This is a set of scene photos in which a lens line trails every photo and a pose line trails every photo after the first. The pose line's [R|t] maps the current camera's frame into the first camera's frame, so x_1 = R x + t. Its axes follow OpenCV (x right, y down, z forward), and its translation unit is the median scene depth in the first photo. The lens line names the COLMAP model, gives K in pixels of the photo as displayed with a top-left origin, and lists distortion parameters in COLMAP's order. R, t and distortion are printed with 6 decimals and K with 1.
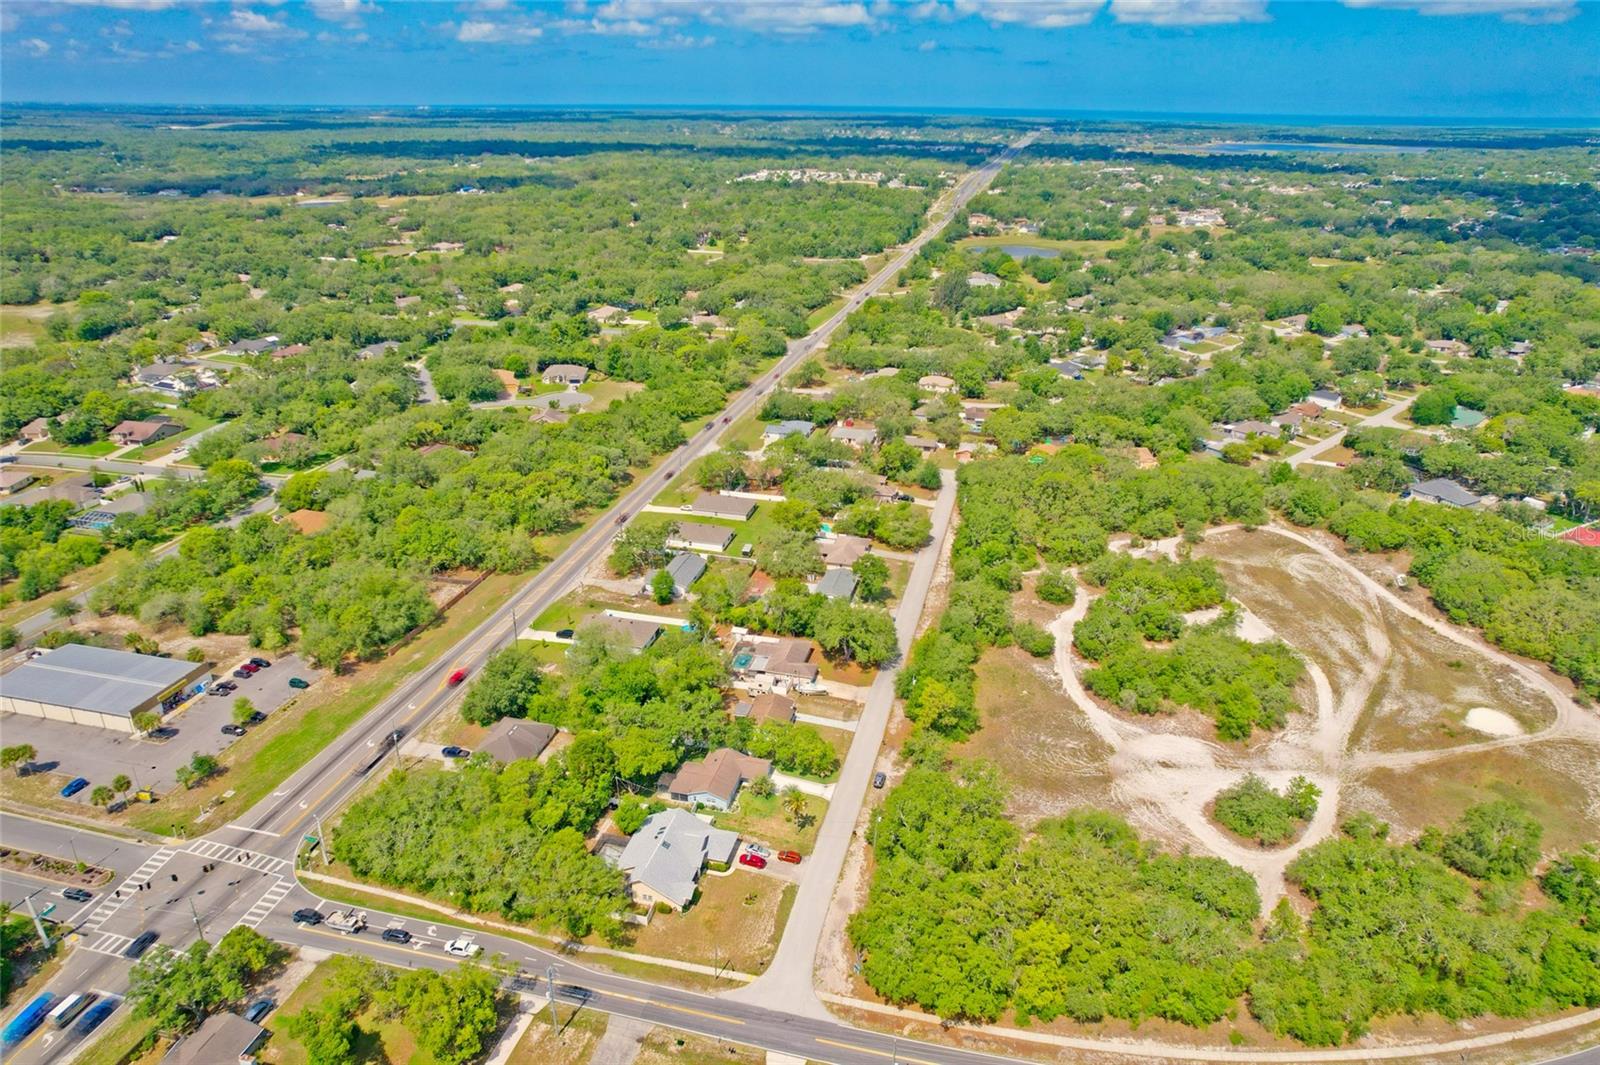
lens RADIAL K [[1017.4, 0, 804.1], [0, 1017.4, 536.3], [0, 0, 1]] dist [-0.070740, 0.063921]
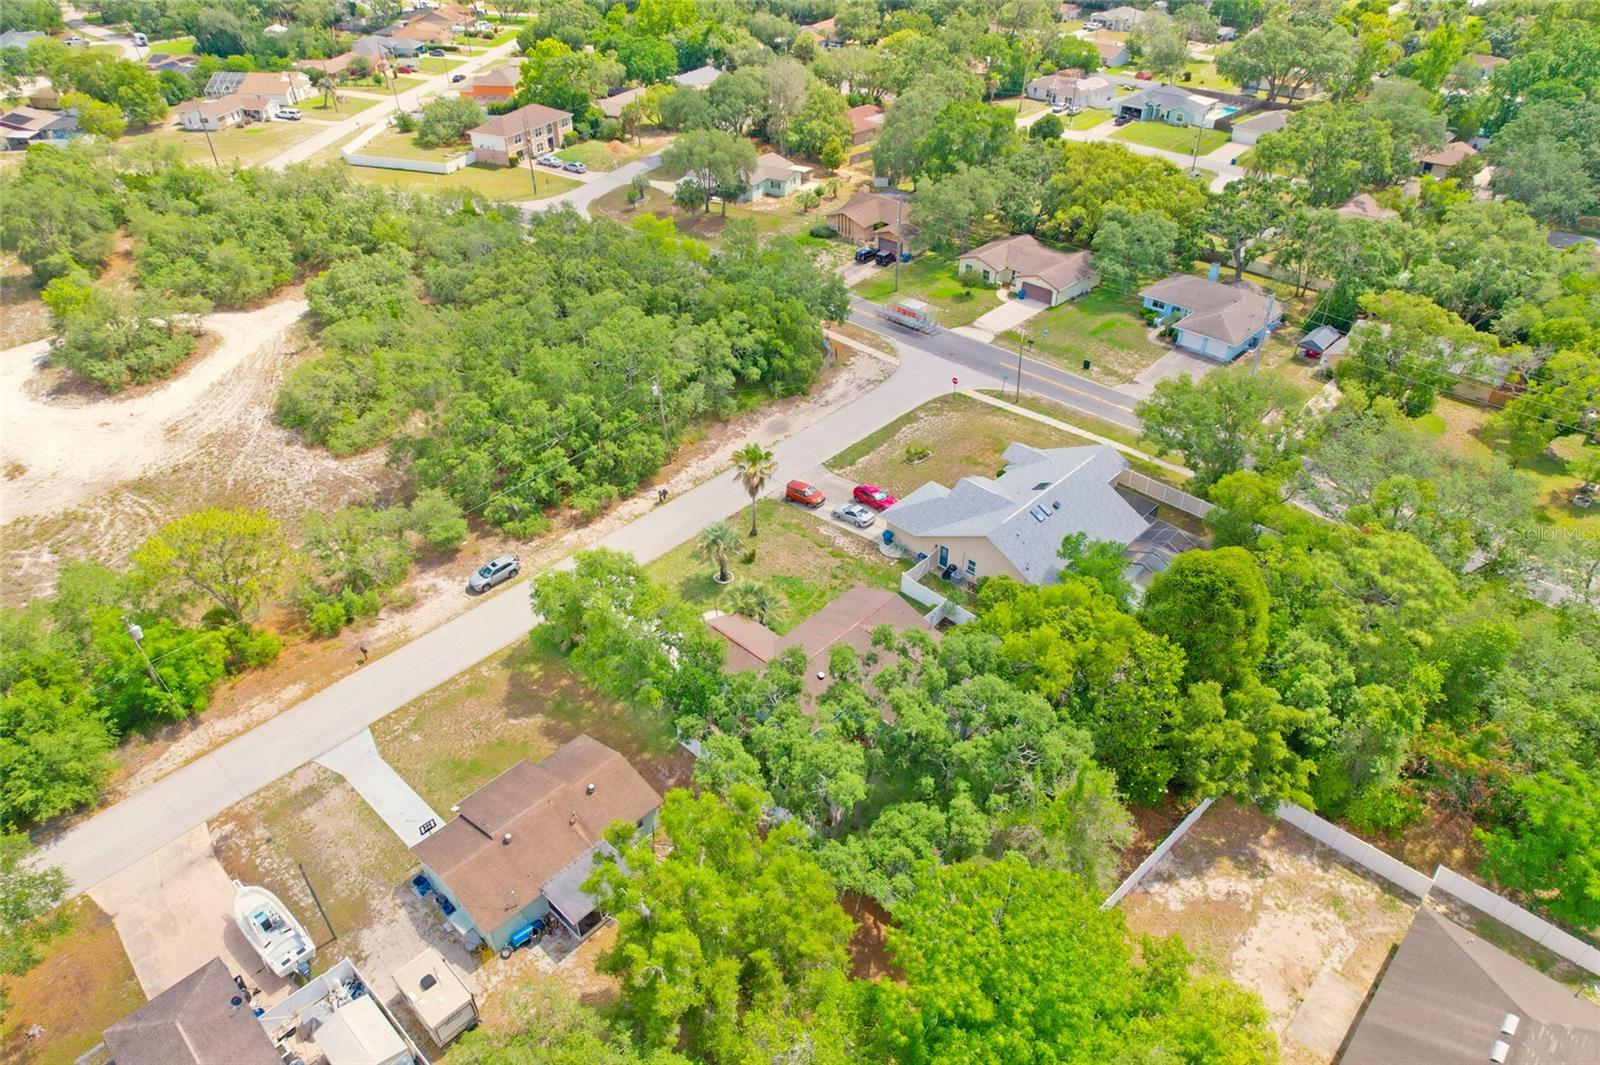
lens RADIAL K [[1017.4, 0, 804.1], [0, 1017.4, 536.3], [0, 0, 1]] dist [-0.070740, 0.063921]
pose [[-0.868567, -0.296516, 0.397077, -0.156788], [0.192639, 0.536222, 0.821801, -0.074203], [-0.456598, 0.790281, -0.408624, 0.833037]]
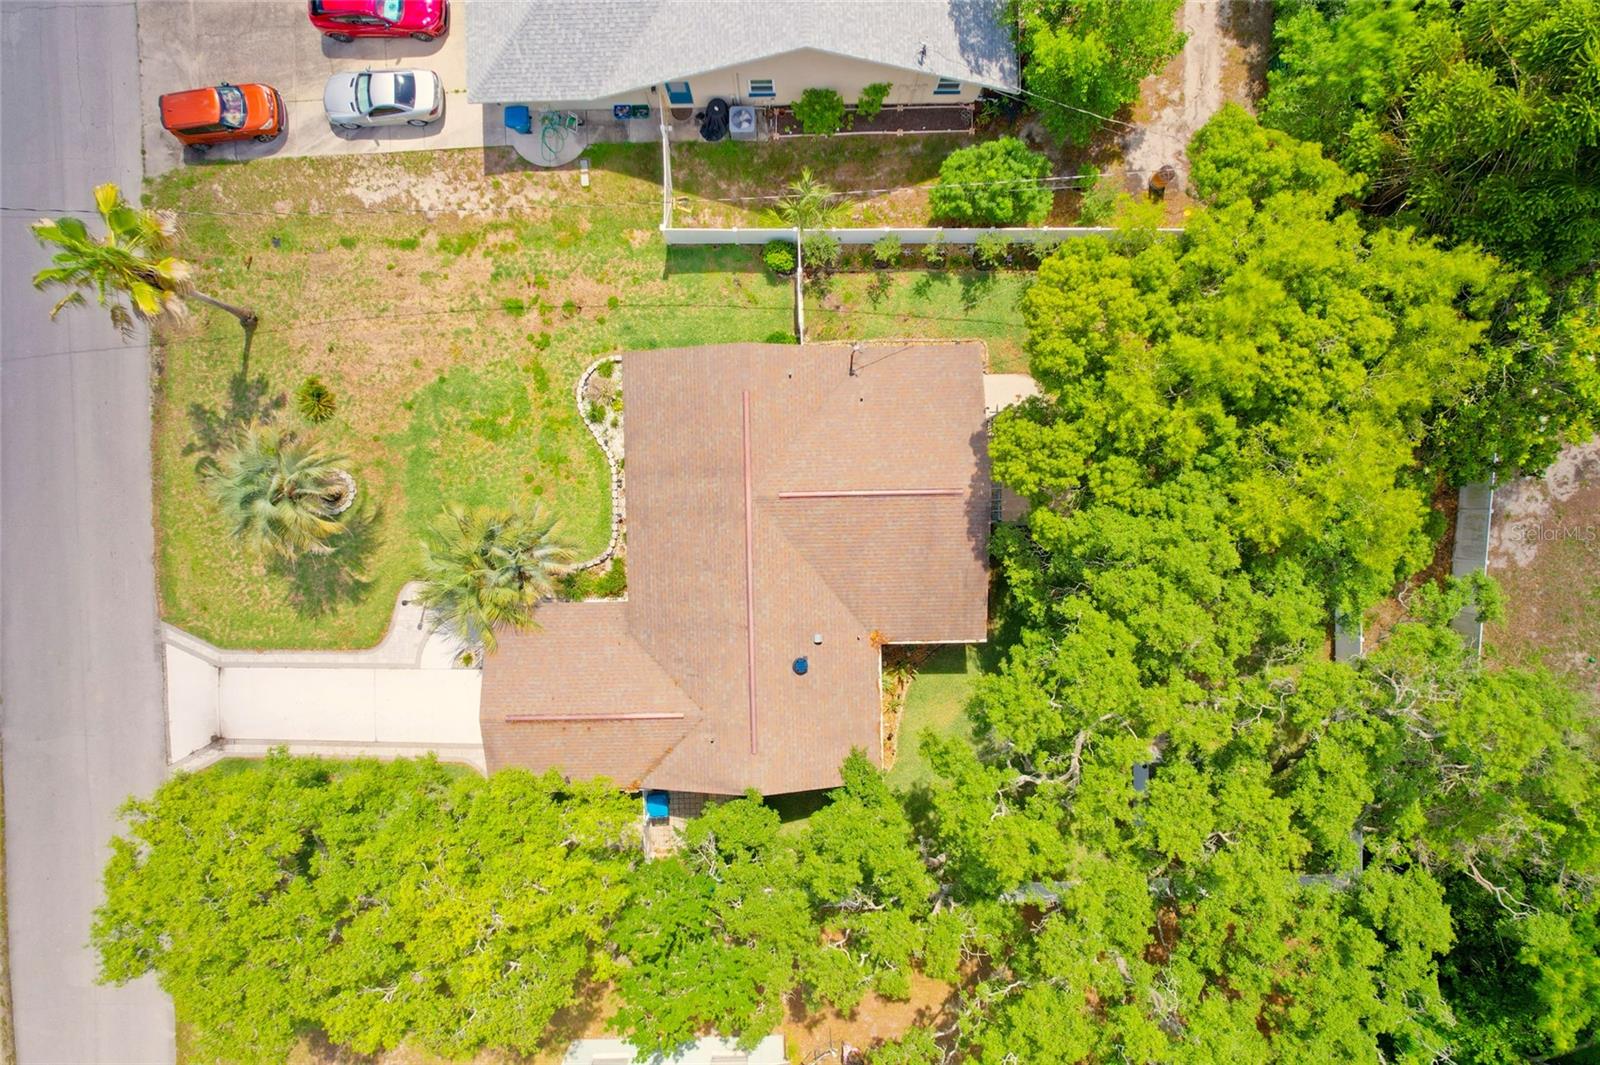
lens RADIAL K [[1017.4, 0, 804.1], [0, 1017.4, 536.3], [0, 0, 1]] dist [-0.070740, 0.063921]
pose [[-0.965709, 0.259498, -0.008145, -0.068951], [-0.116793, -0.406195, 0.906292, 0.061257], [0.231872, 0.876166, 0.422574, 0.685312]]
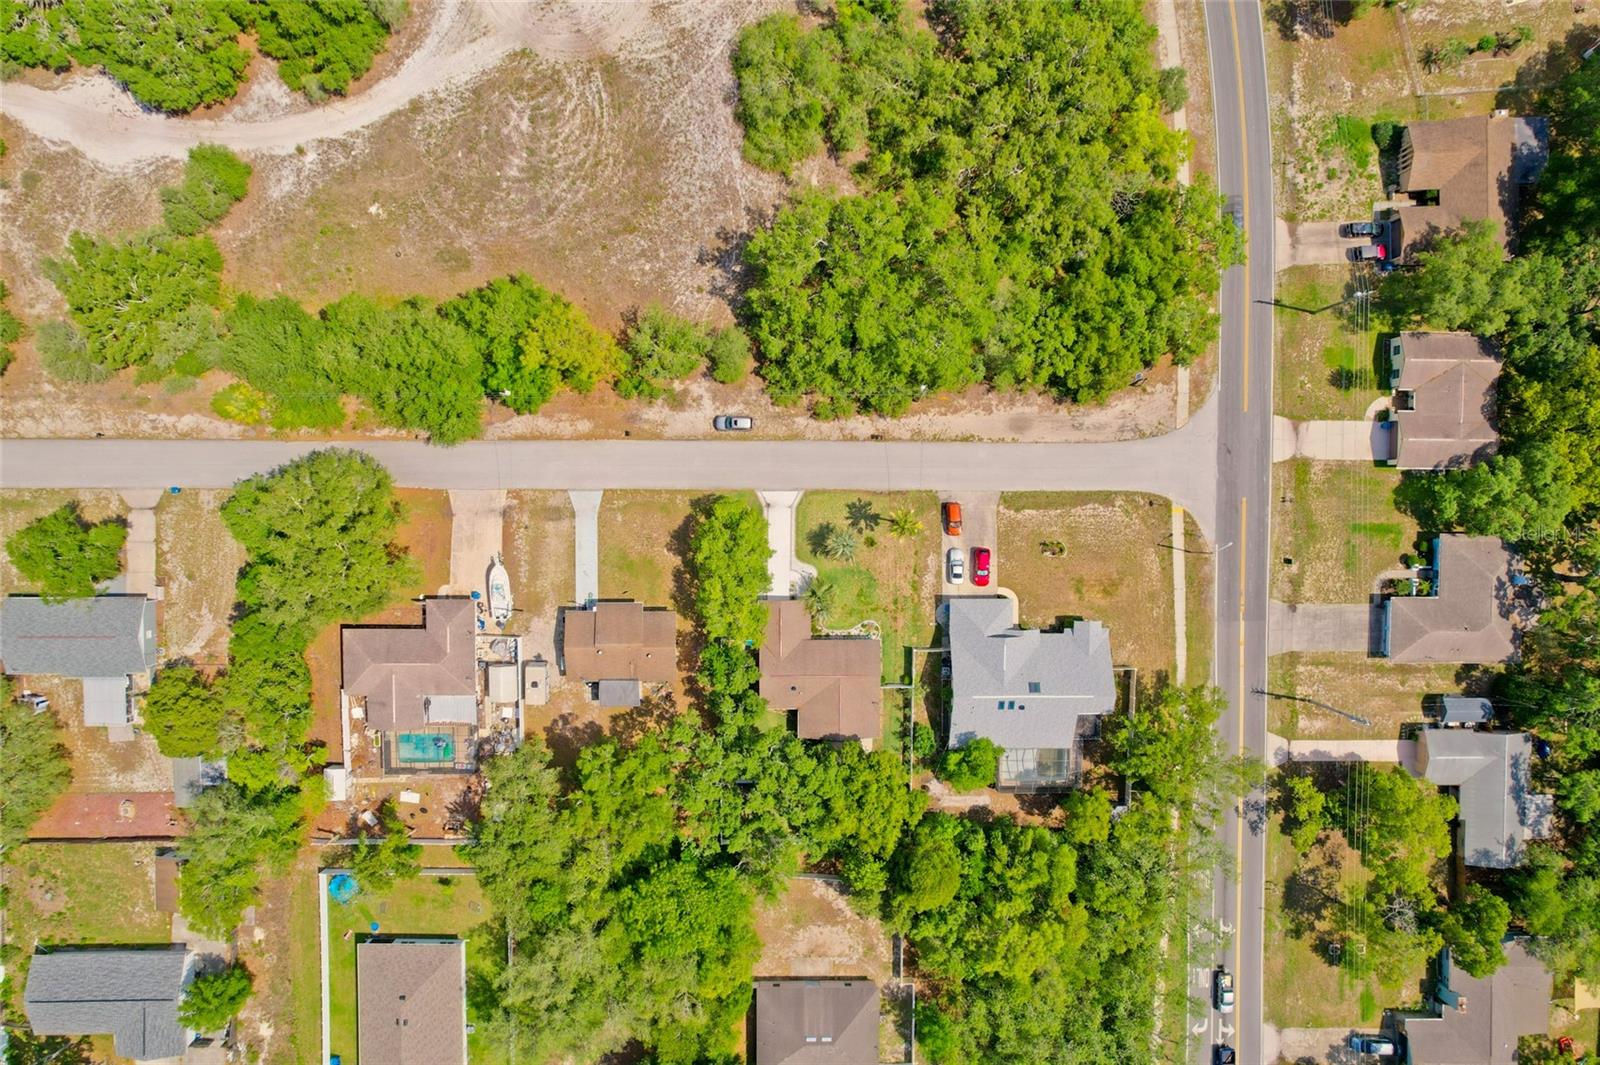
lens RADIAL K [[1017.4, 0, 804.1], [0, 1017.4, 536.3], [0, 0, 1]] dist [-0.070740, 0.063921]
pose [[-0.237247, -0.970196, -0.049340, 0.021579], [0.365556, -0.136218, 0.920768, -0.239421], [-0.900046, 0.200412, 0.386978, 0.558106]]
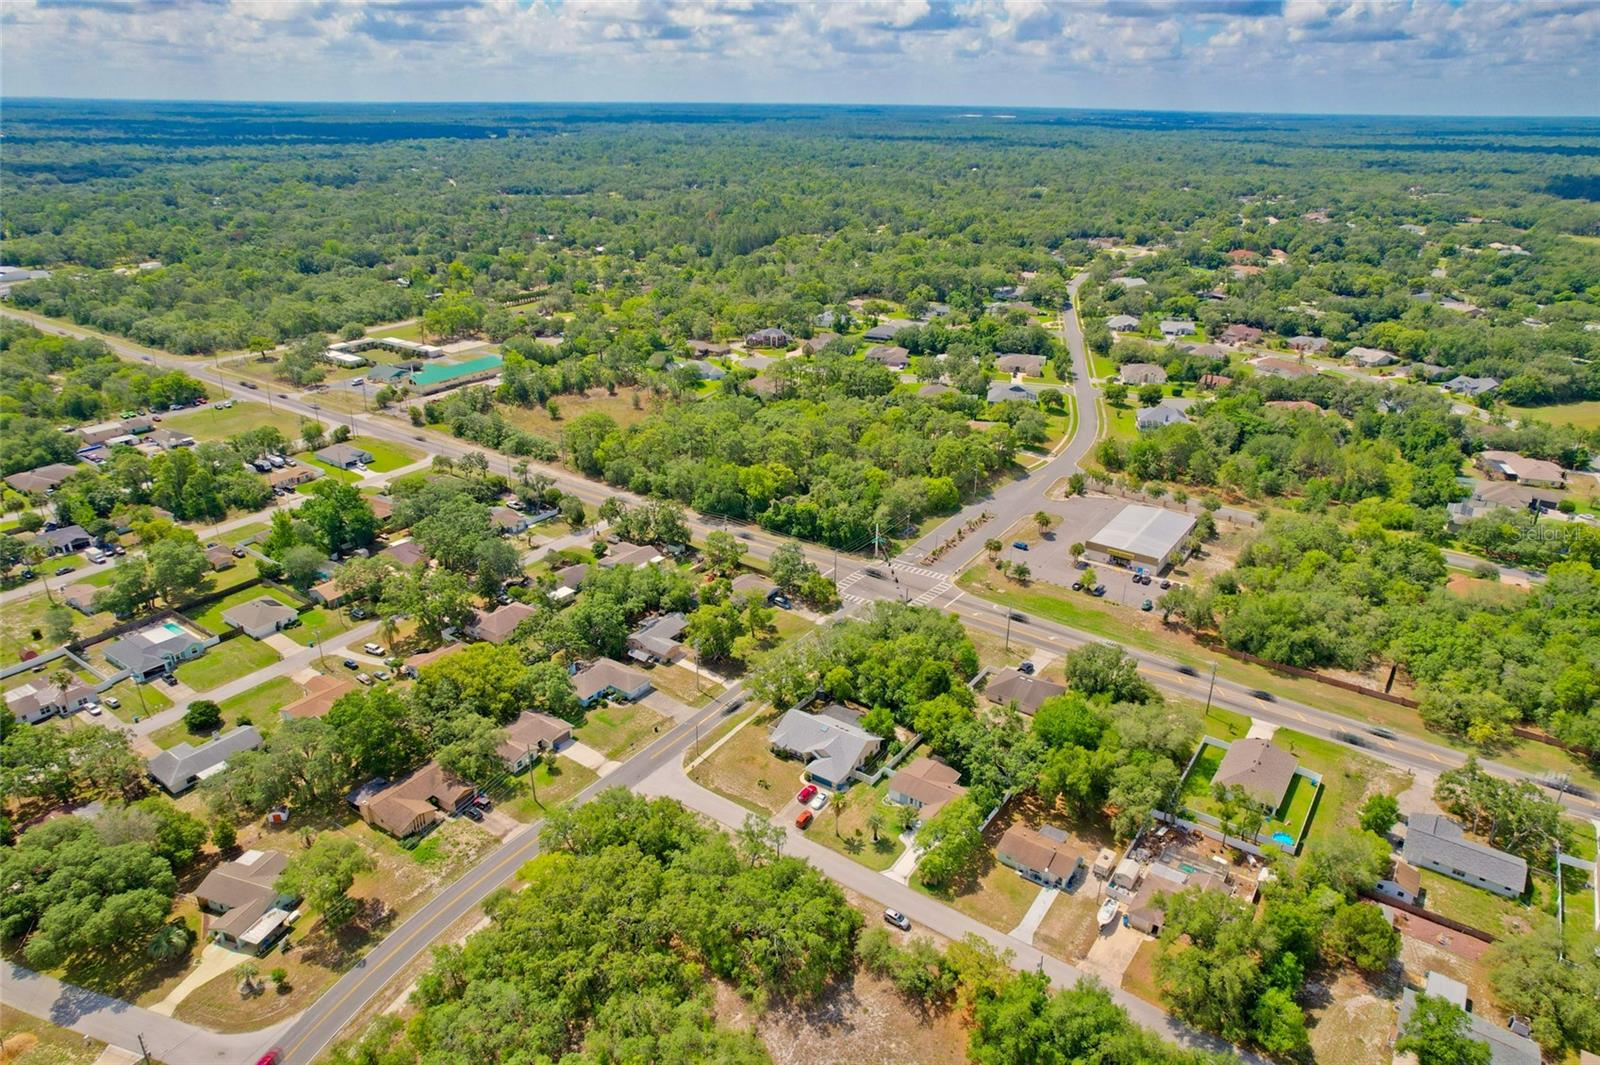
lens RADIAL K [[1017.4, 0, 804.1], [0, 1017.4, 536.3], [0, 0, 1]] dist [-0.070740, 0.063921]
pose [[-0.360759, 0.360295, -0.860256, 0.528063], [-0.384076, 0.783137, 0.489062, -0.287169], [0.849905, 0.506838, -0.144143, 0.676144]]
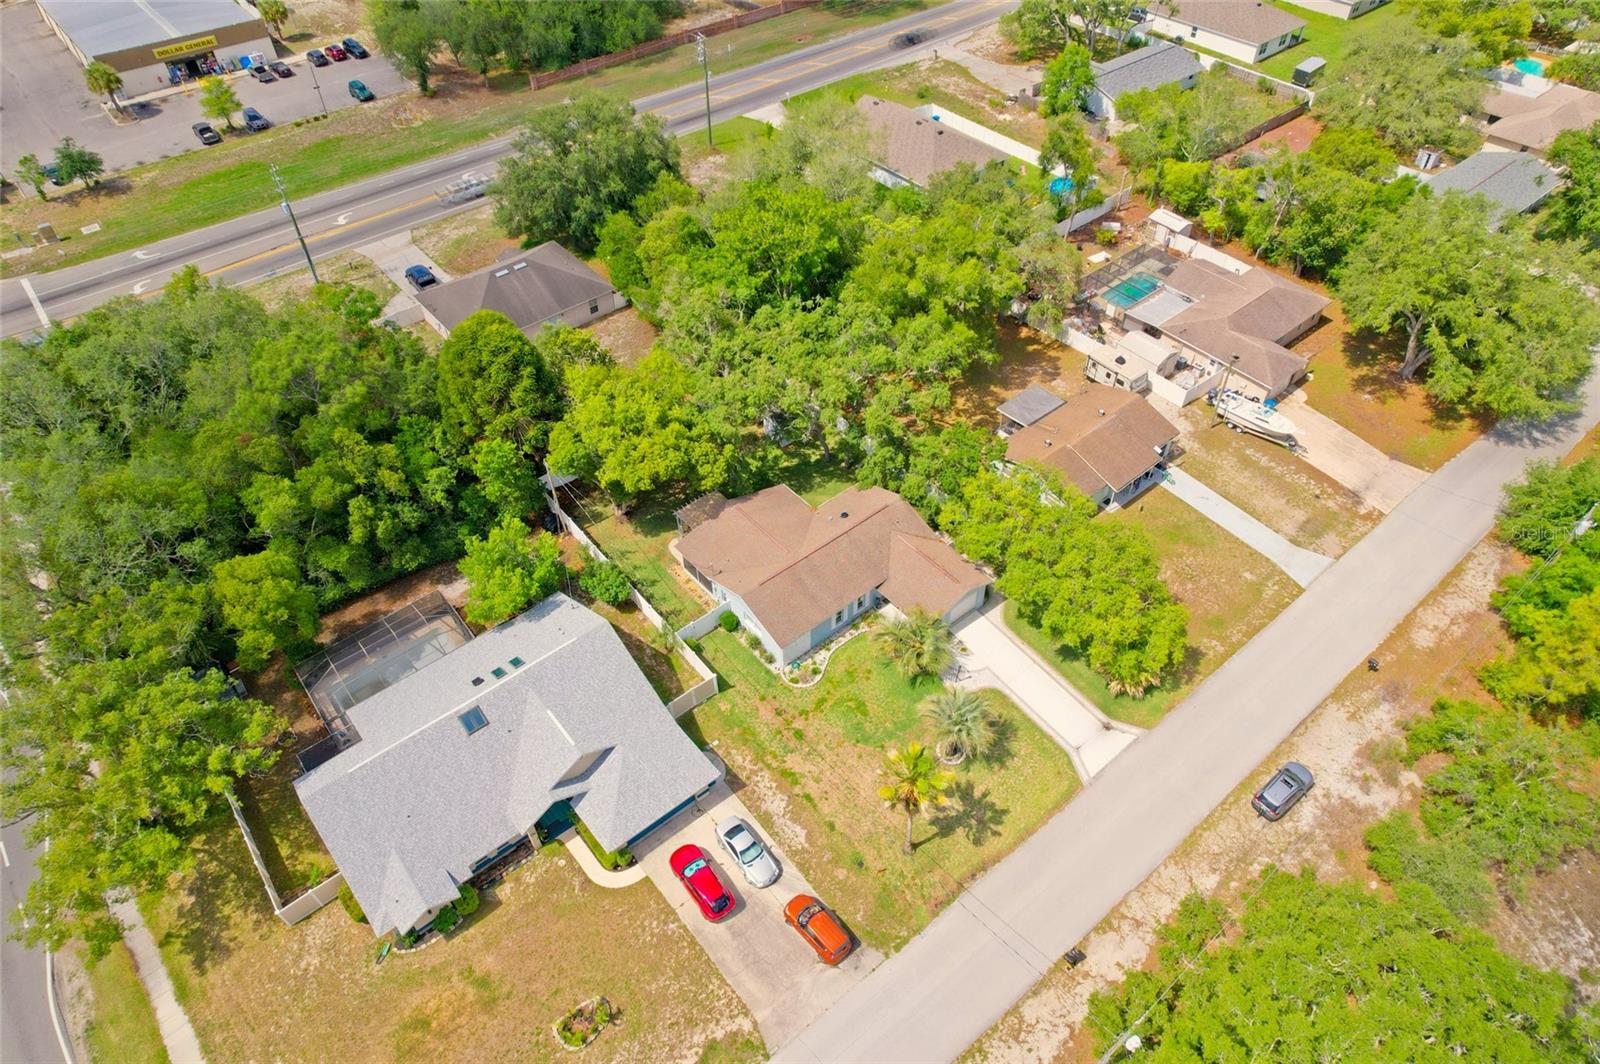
lens RADIAL K [[1017.4, 0, 804.1], [0, 1017.4, 535.8], [0, 0, 1]] dist [-0.070740, 0.063921]
pose [[0.804922, 0.410693, -0.428290, 0.042437], [-0.216807, 0.875428, 0.431995, 0.057749], [0.552355, -0.254866, 0.793692, 0.531853]]
